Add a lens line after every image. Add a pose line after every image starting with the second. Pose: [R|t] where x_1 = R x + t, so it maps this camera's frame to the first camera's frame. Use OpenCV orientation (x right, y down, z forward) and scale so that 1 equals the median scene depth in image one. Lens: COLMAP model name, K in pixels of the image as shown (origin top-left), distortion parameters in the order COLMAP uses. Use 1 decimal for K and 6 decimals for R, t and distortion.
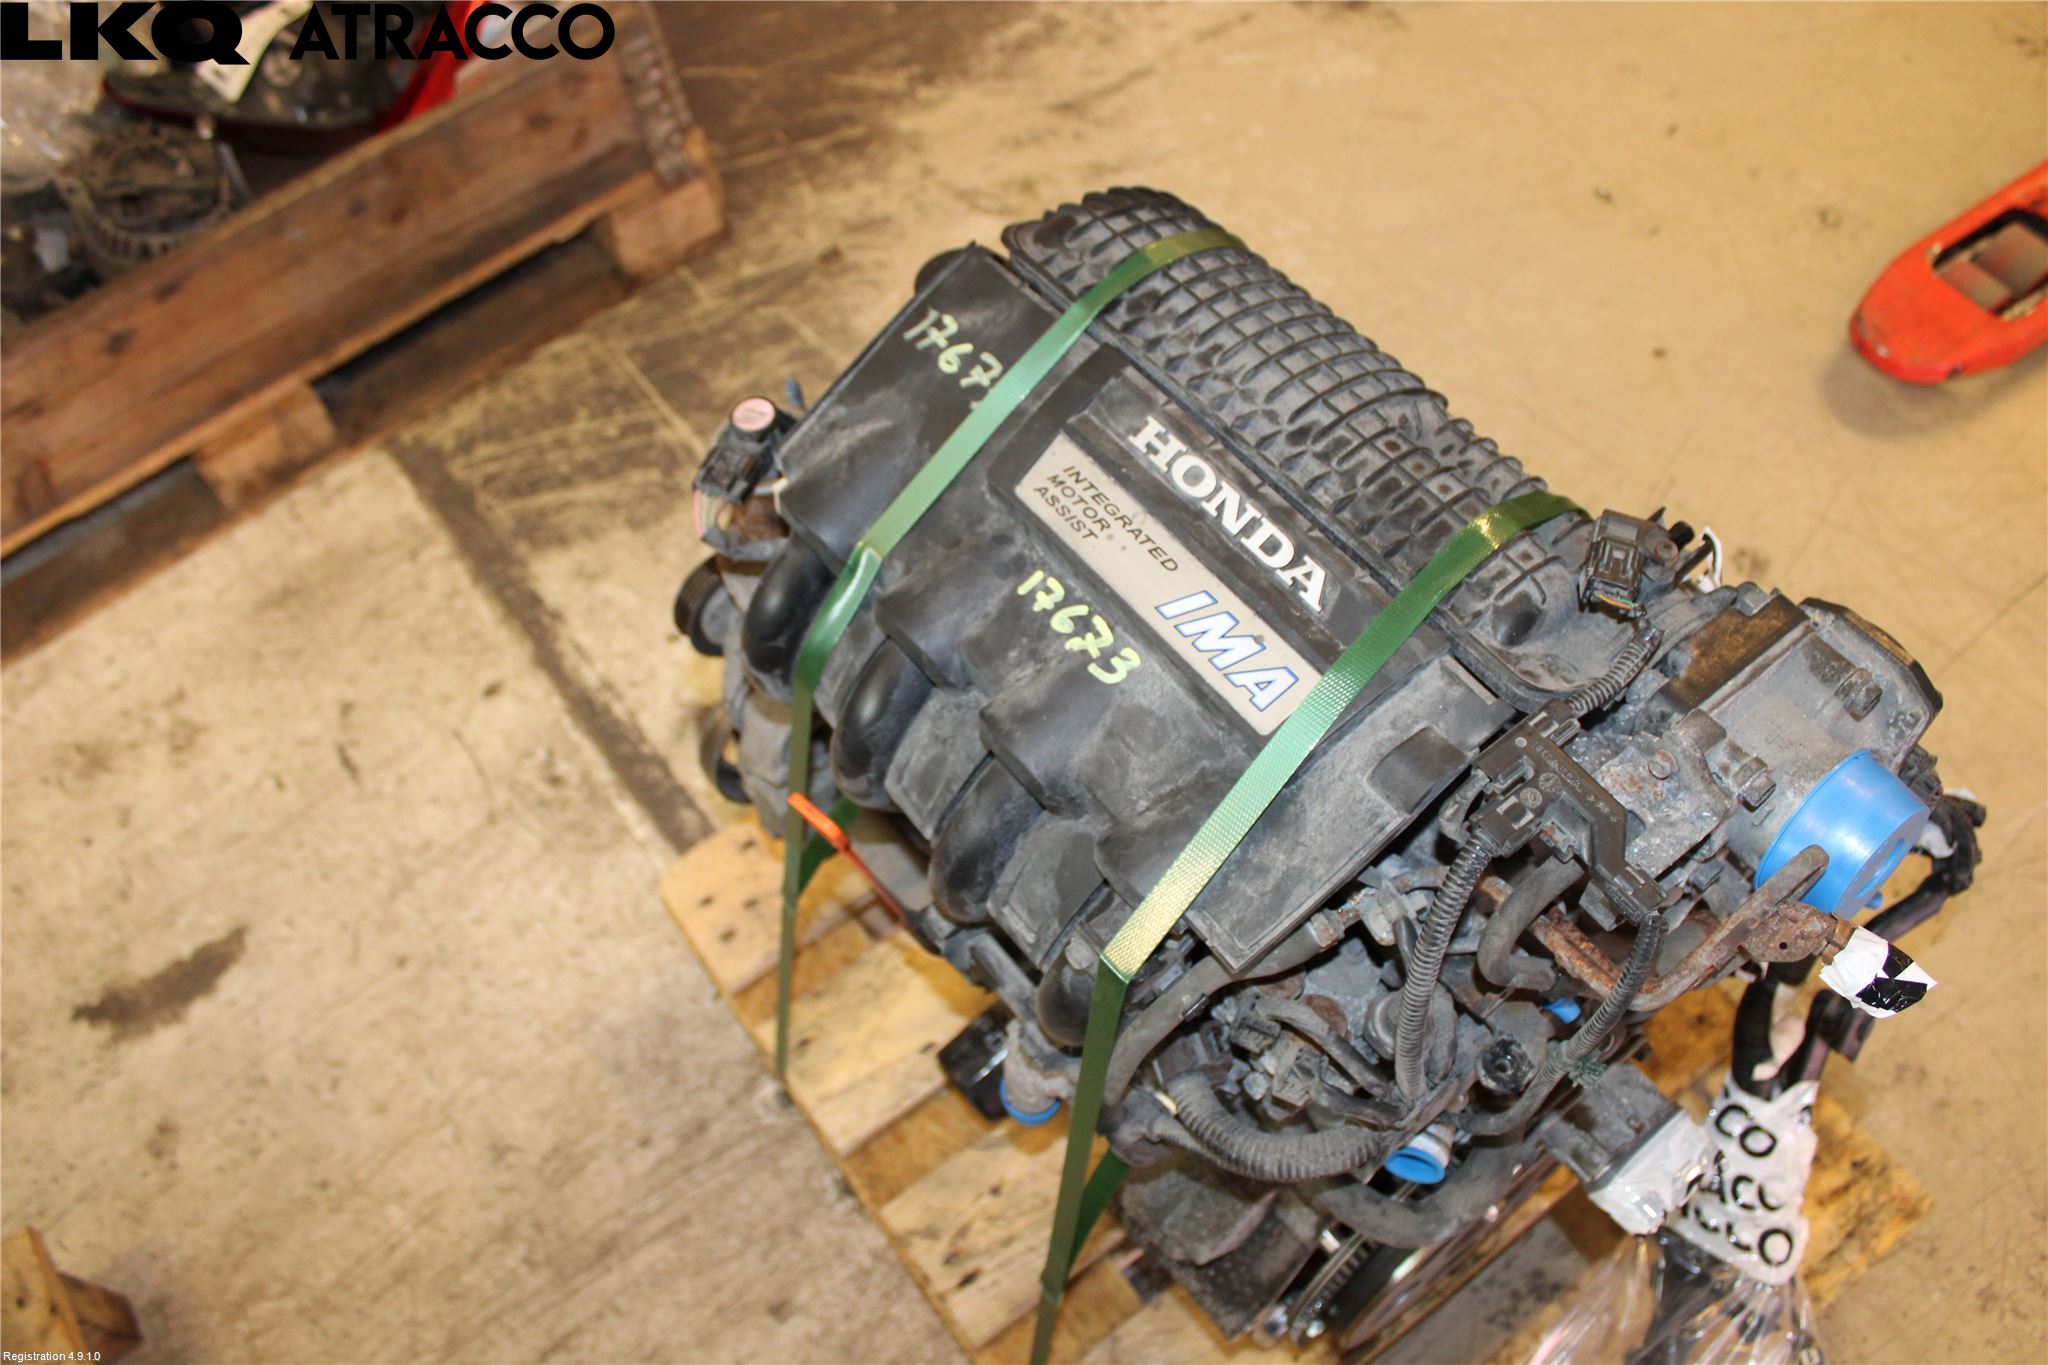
lens RADIAL K [[1671.5, 0, 1020.5], [0, 1671.5, 698.6], [0, 0, 1]] dist [-0.167270, 0.150010]
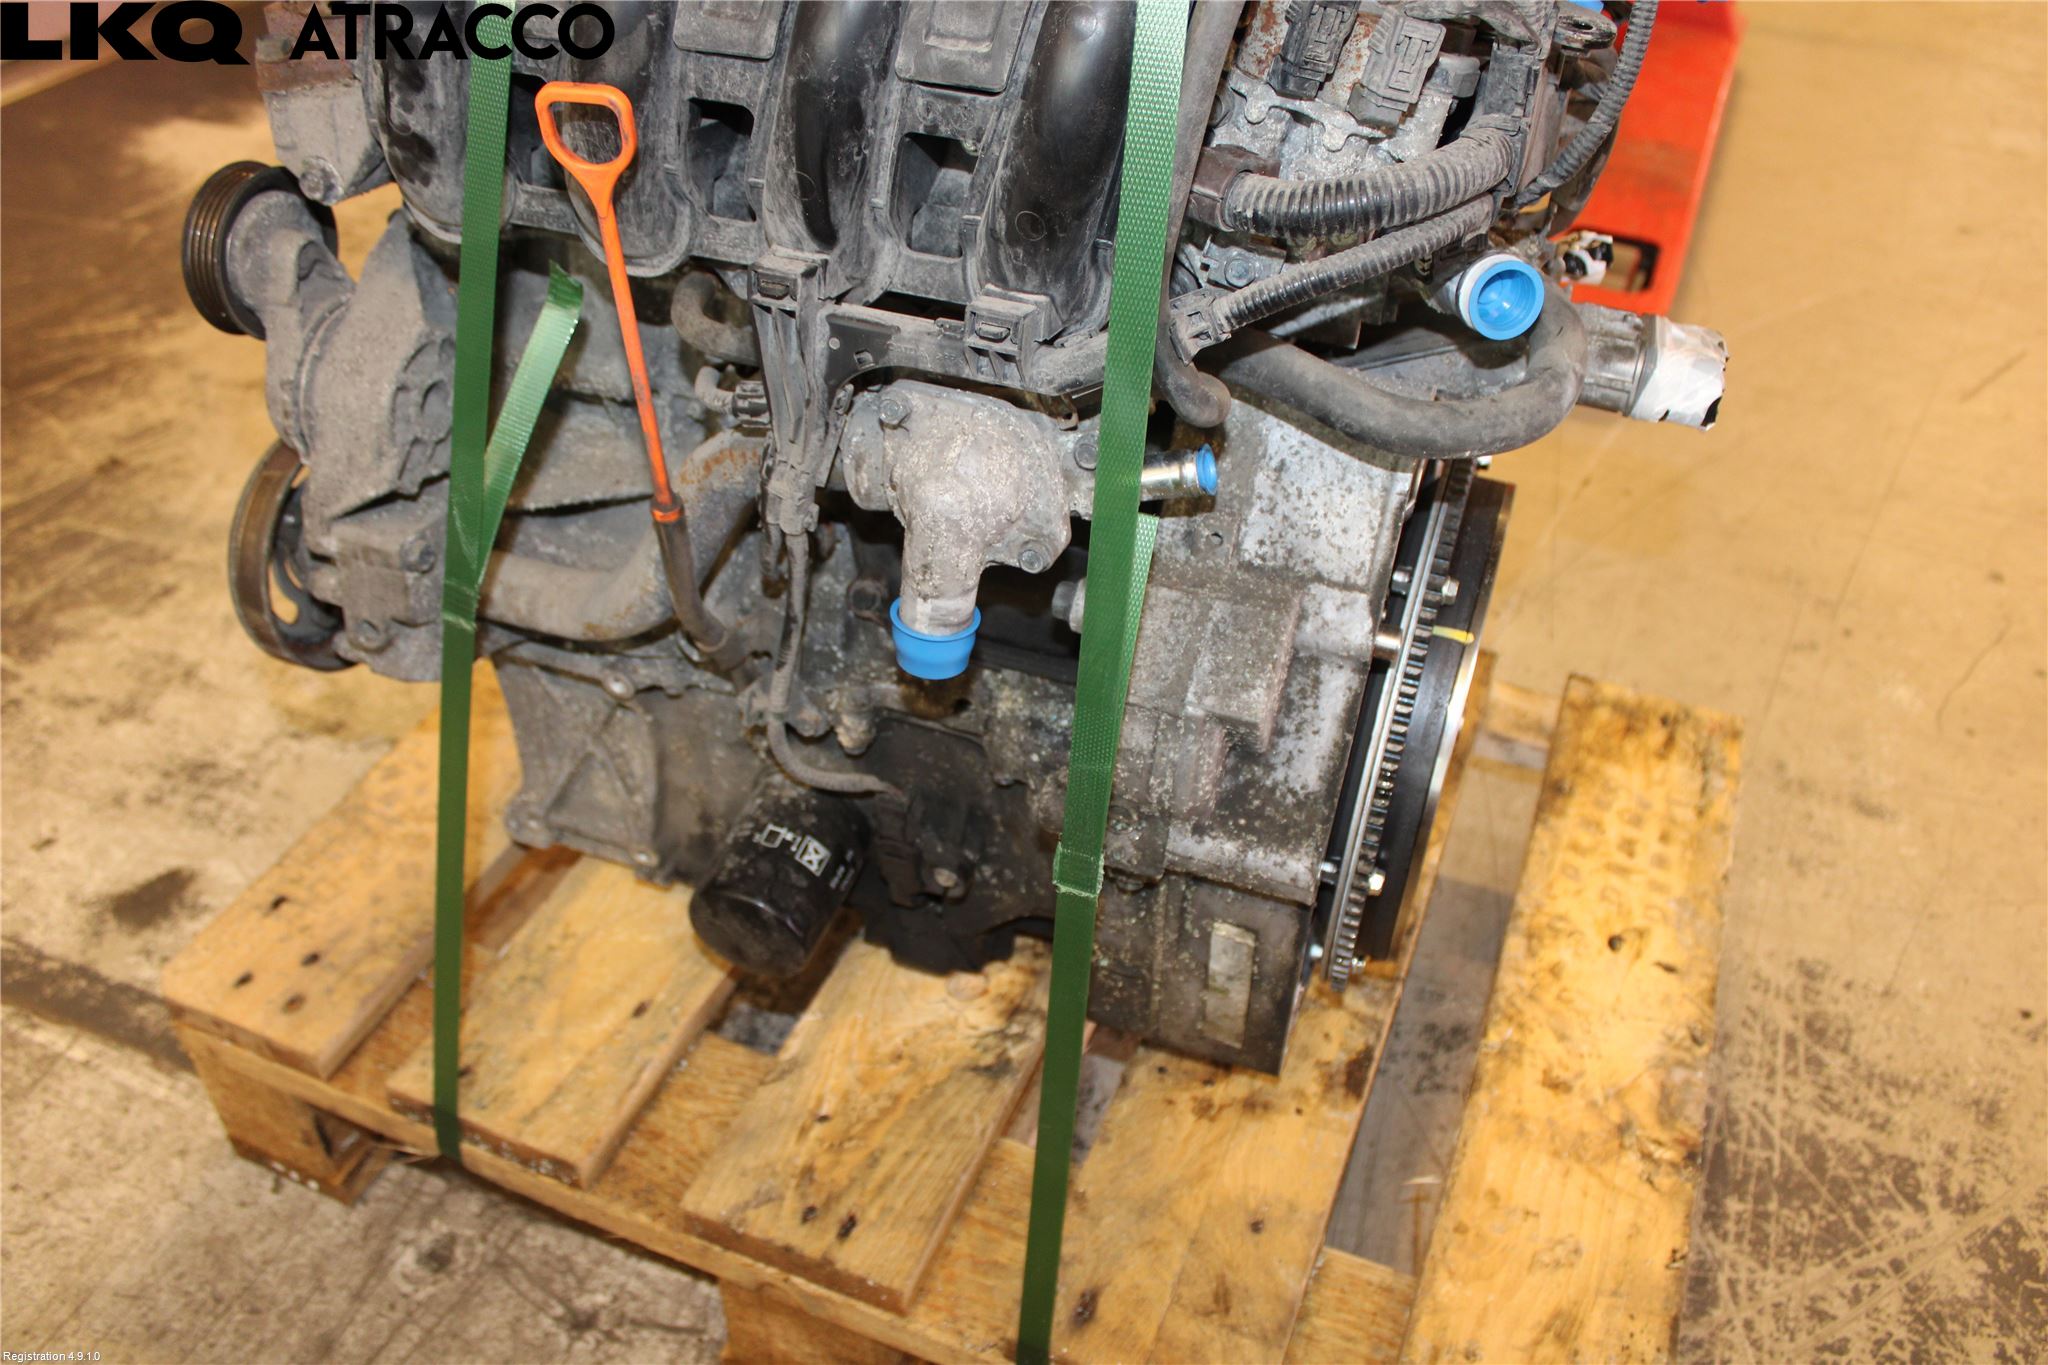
lens RADIAL K [[1671.5, 0, 1020.5], [0, 1671.5, 698.6], [0, 0, 1]] dist [-0.167270, 0.150010]
pose [[0.843515, -0.254054, 0.473222, -0.176915], [0.396984, 0.888359, -0.230698, 0.258688], [-0.361781, 0.382459, 0.850200, 0.237715]]
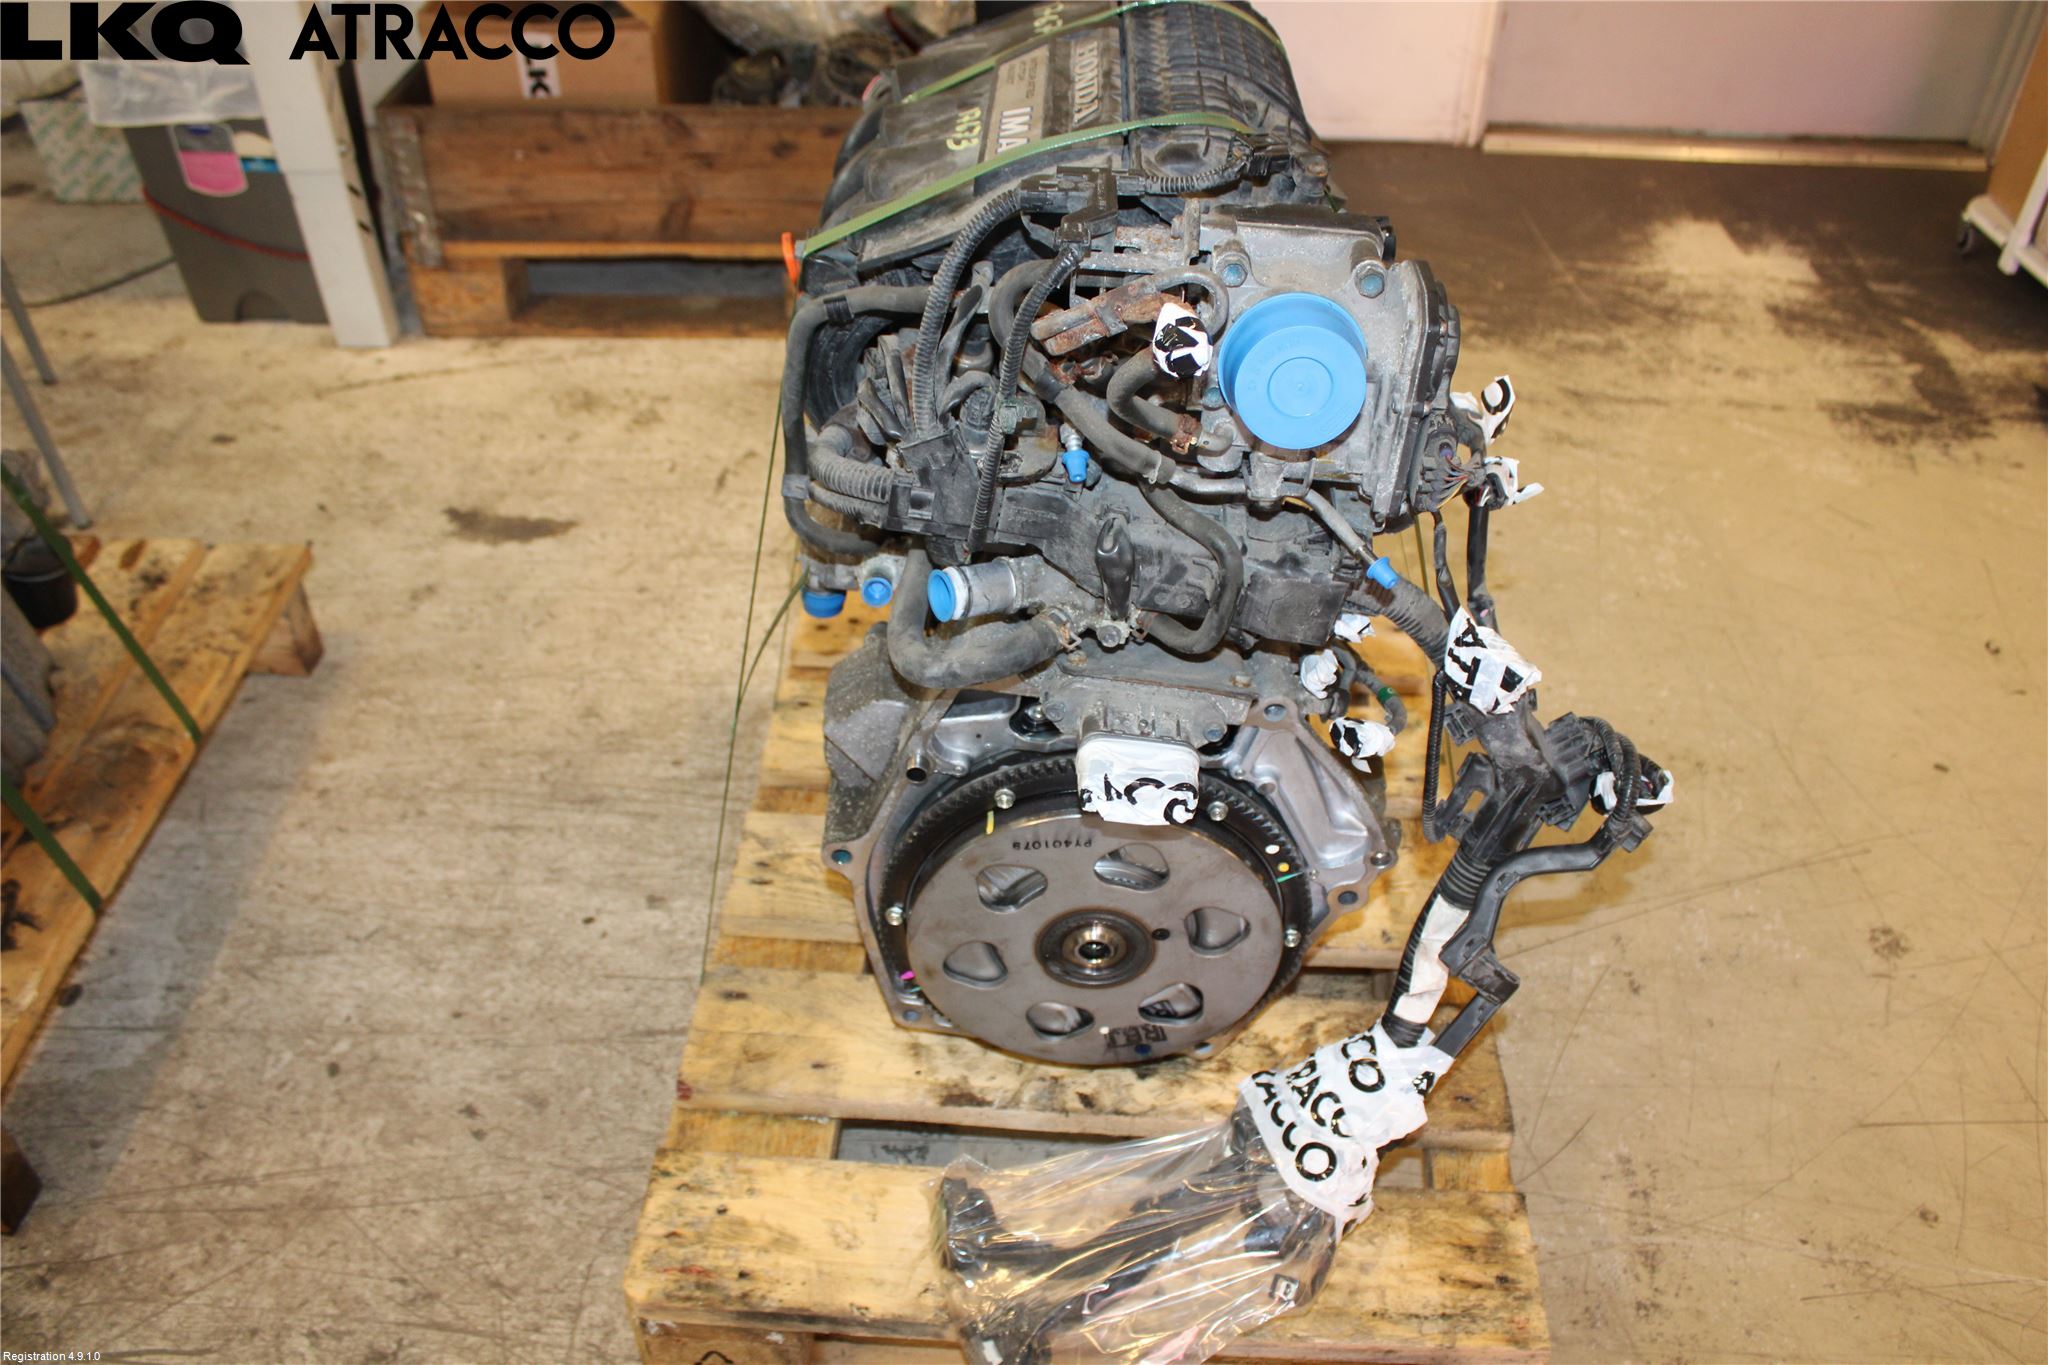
lens RADIAL K [[1671.5, 0, 1020.5], [0, 1671.5, 698.6], [0, 0, 1]] dist [-0.167270, 0.150010]
pose [[0.770536, 0.479488, -0.419959, 0.397859], [-0.577449, 0.804083, -0.141435, 0.232612], [0.269865, 0.351485, 0.896455, -0.022188]]
